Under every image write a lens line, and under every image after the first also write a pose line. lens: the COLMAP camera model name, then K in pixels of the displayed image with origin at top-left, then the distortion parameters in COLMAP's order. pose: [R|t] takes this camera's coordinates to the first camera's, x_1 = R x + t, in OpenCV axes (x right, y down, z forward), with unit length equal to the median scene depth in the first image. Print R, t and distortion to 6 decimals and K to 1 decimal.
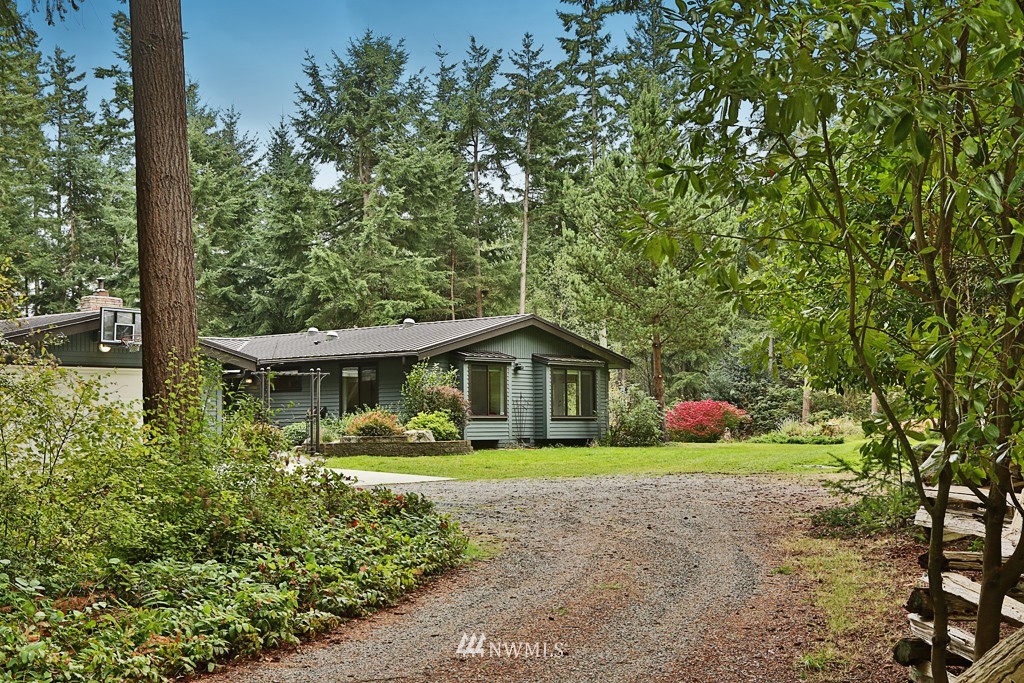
lens RADIAL K [[1396.5, 0, 513.5], [0, 1396.5, 440.2], [0, 0, 1]] dist [0.231201, -0.050326]
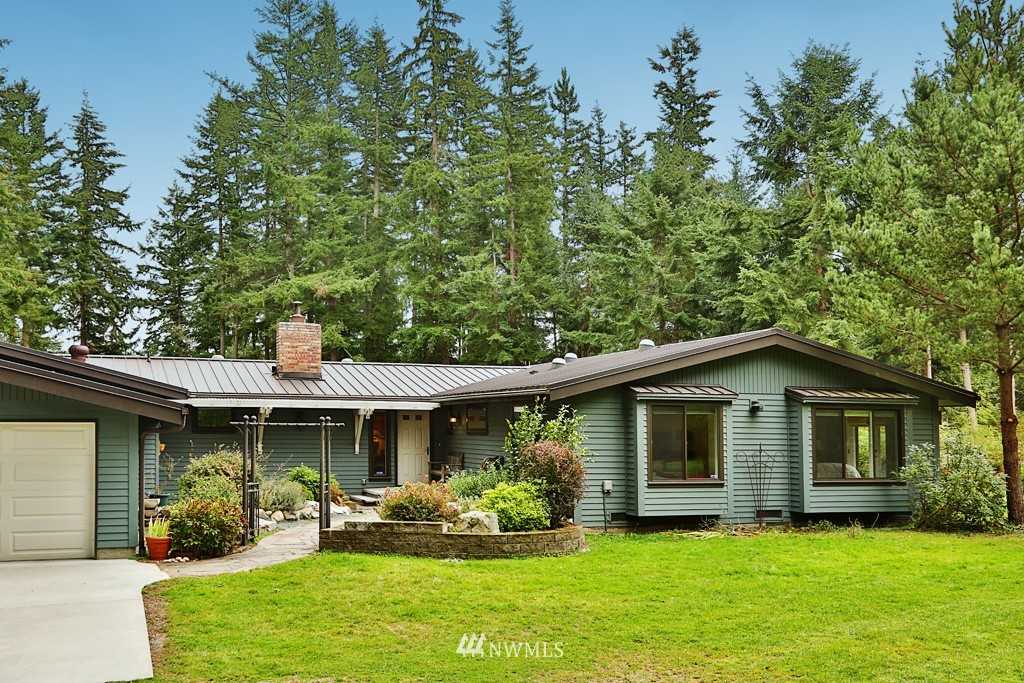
lens RADIAL K [[1085.1, 0, 535.7], [0, 1085.1, 410.4], [0, 0, 1]] dist [-0.014296, 0.218527]
pose [[0.874782, 0.012689, -0.484350, 0.092775], [-0.023311, 0.999602, -0.015914, -0.022102], [0.483955, 0.025212, 0.874729, 0.269012]]
